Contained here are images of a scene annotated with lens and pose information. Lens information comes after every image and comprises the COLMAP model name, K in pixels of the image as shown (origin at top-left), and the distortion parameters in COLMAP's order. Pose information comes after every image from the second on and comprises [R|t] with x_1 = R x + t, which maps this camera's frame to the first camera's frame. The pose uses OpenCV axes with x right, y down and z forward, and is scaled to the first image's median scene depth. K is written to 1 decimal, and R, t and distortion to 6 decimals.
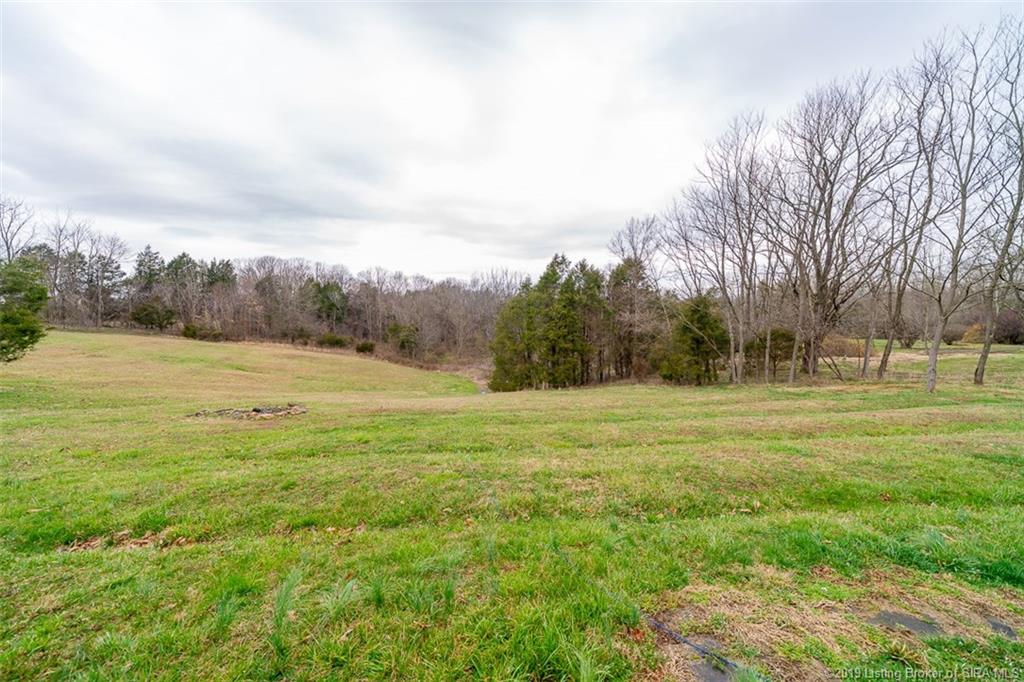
lens RADIAL K [[350.8, 0, 509.0], [0, 350.8, 342.2], [0, 0, 1]] dist [-0.001690, -0.000004]
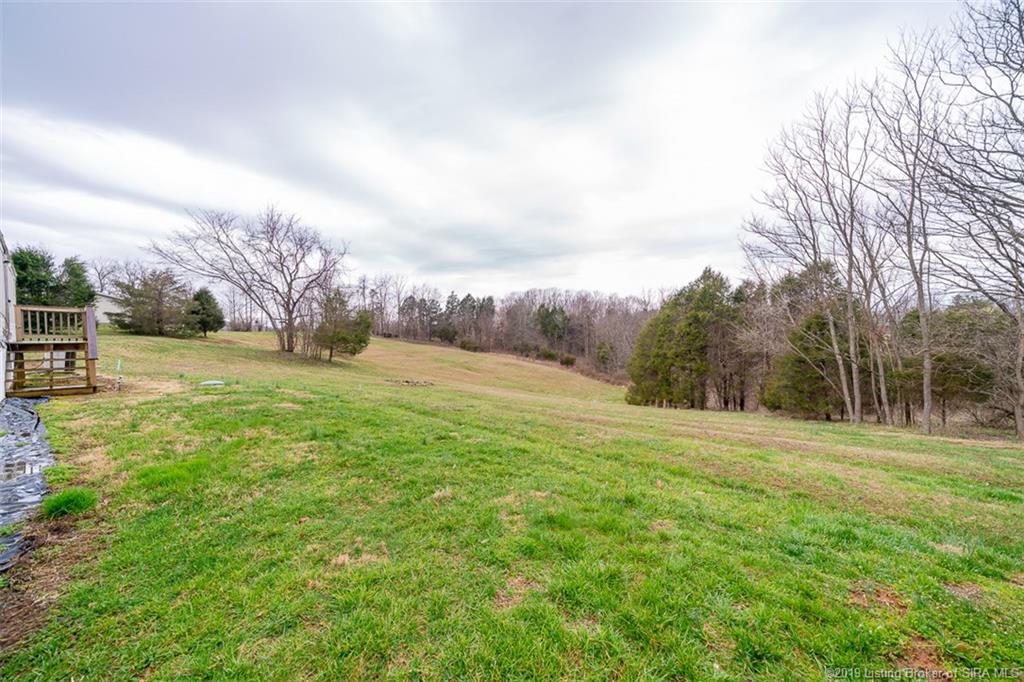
lens RADIAL K [[350.8, 0, 509.0], [0, 350.8, 342.2], [0, 0, 1]] dist [-0.001690, -0.000004]
pose [[0.752749, 0.012479, -0.658190, 0.221006], [-0.048411, 0.998163, -0.036441, 0.003945], [0.656526, 0.059295, 0.751970, -0.024849]]
